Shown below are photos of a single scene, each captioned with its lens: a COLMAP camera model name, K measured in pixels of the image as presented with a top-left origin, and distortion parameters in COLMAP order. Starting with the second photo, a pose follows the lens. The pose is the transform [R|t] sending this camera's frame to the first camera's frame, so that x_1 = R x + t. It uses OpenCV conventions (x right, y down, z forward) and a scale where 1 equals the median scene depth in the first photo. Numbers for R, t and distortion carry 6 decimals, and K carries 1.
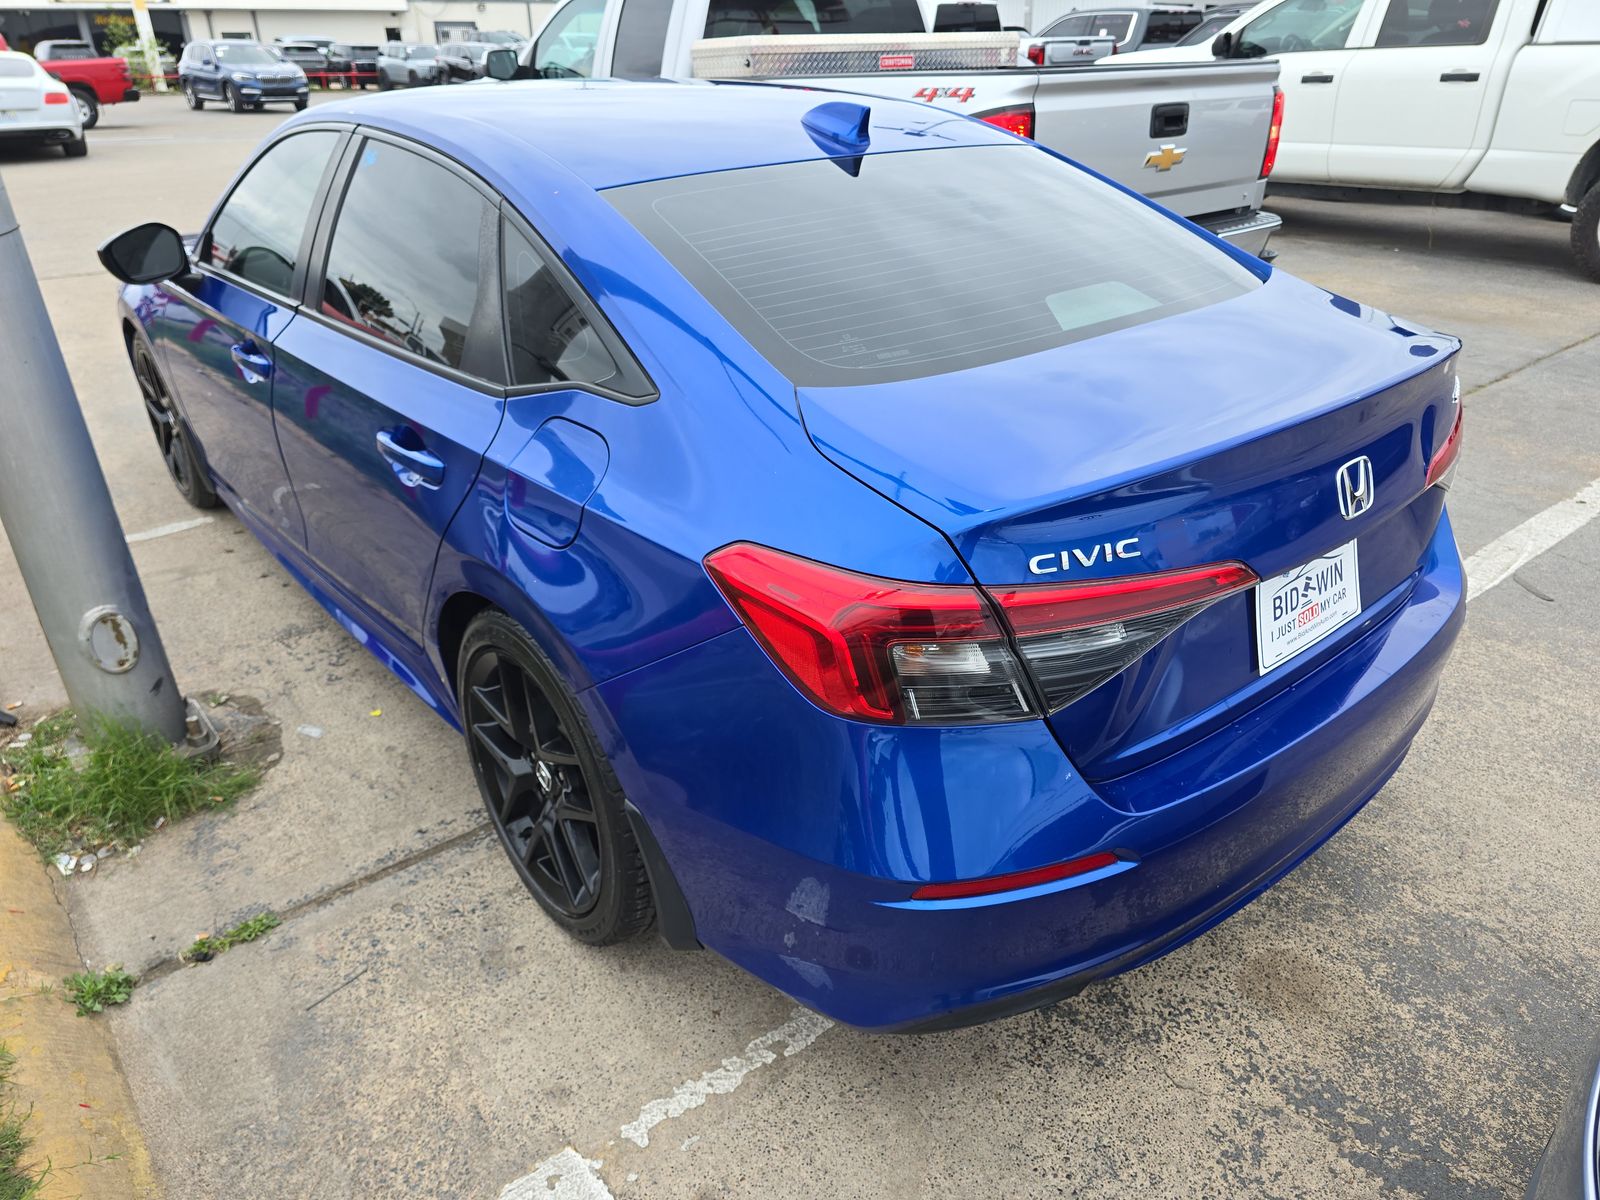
lens RADIAL K [[1101.0, 0, 799.7], [0, 1101.0, 570.1], [0, 0, 1]] dist [0.046803, -0.039013]
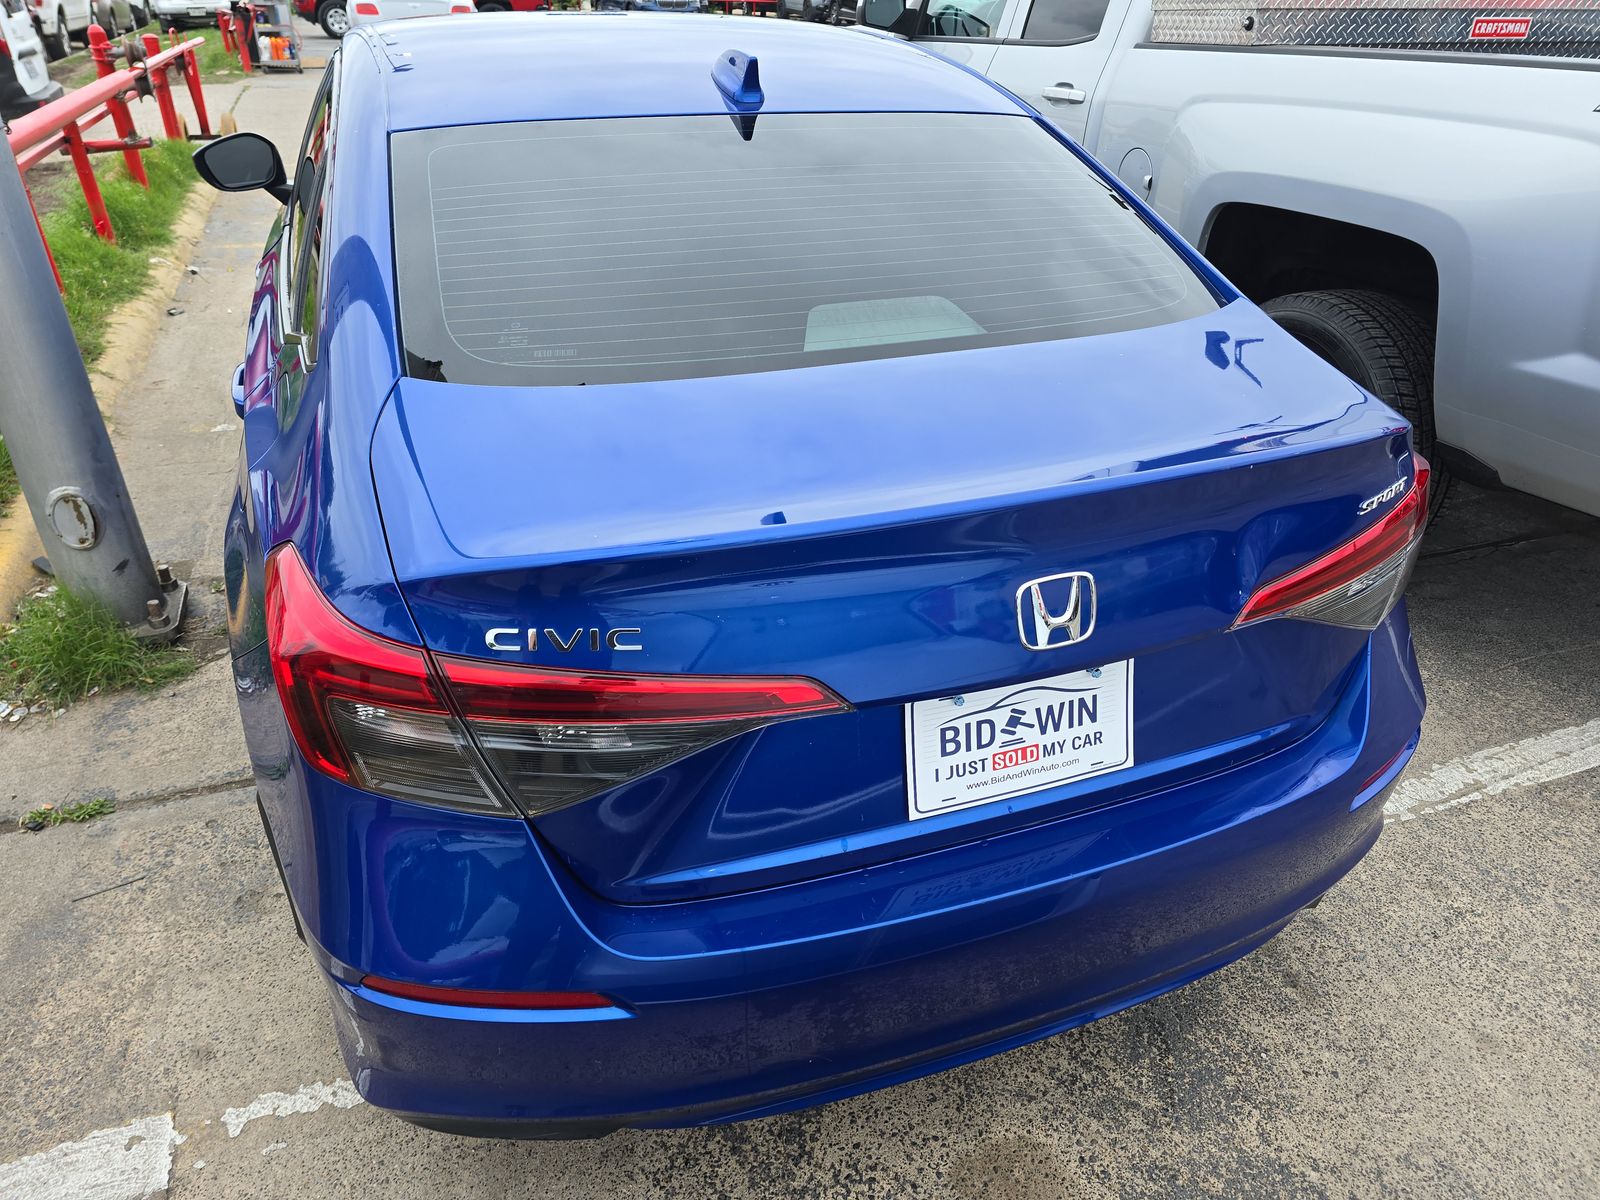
lens RADIAL K [[1101.0, 0, 799.7], [0, 1101.0, 570.1], [0, 0, 1]] dist [0.046803, -0.039013]
pose [[0.944199, 0.180608, -0.275443, 0.436883], [-0.167361, 0.983331, 0.071069, -0.101602], [0.283687, -0.021005, 0.958687, 0.191367]]
